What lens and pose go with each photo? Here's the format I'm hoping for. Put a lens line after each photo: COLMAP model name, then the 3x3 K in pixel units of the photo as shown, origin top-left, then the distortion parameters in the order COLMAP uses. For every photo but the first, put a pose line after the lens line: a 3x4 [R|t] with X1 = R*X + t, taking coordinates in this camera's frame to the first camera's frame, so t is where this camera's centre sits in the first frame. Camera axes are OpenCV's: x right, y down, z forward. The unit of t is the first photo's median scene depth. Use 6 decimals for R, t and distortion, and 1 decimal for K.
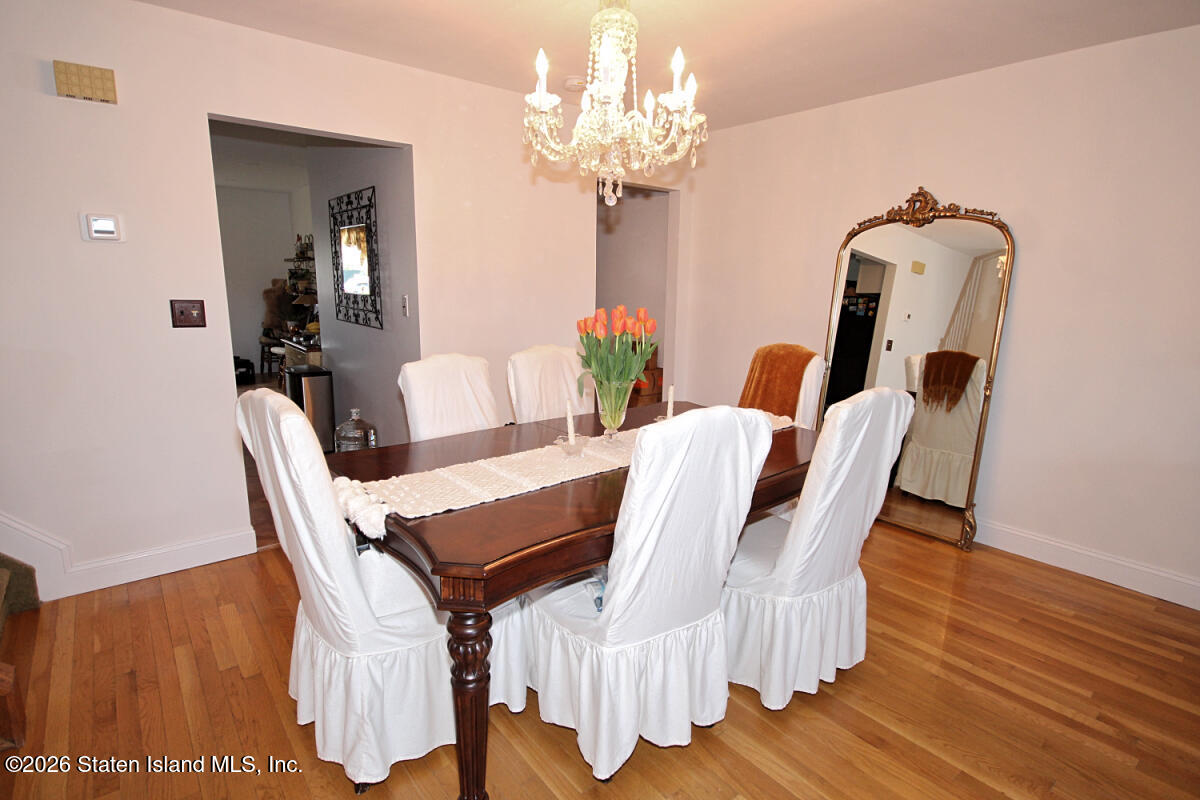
lens RADIAL K [[623.1, 0, 605.3], [0, 623.1, 405.9], [0, 0, 1]] dist [0.008648, -0.001338]
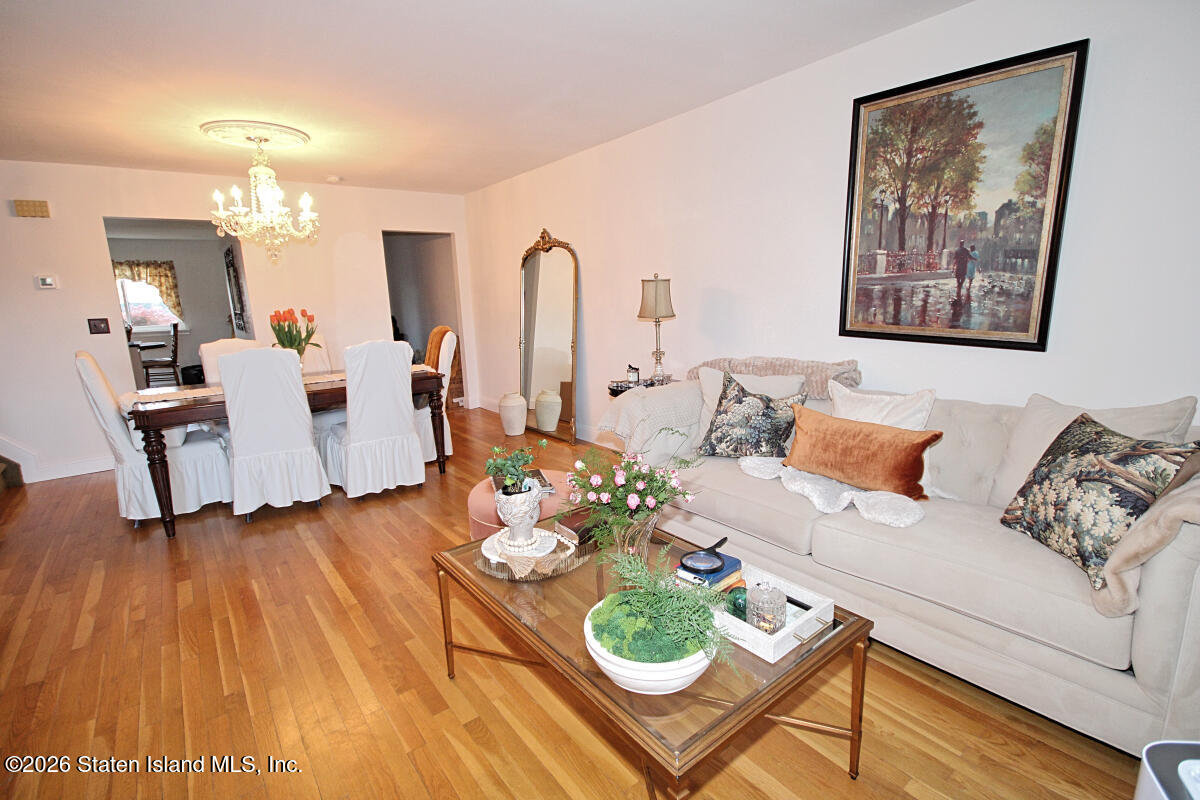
lens RADIAL K [[552.5, 0, 602.6], [0, 552.5, 397.1], [0, 0, 1]] dist [-0.006016, -0.000204]
pose [[0.998655, -0.051204, -0.008156, 0.894623], [0.051176, 0.998683, -0.003600, 0.156078], [0.008329, 0.003177, 0.999960, -0.659102]]
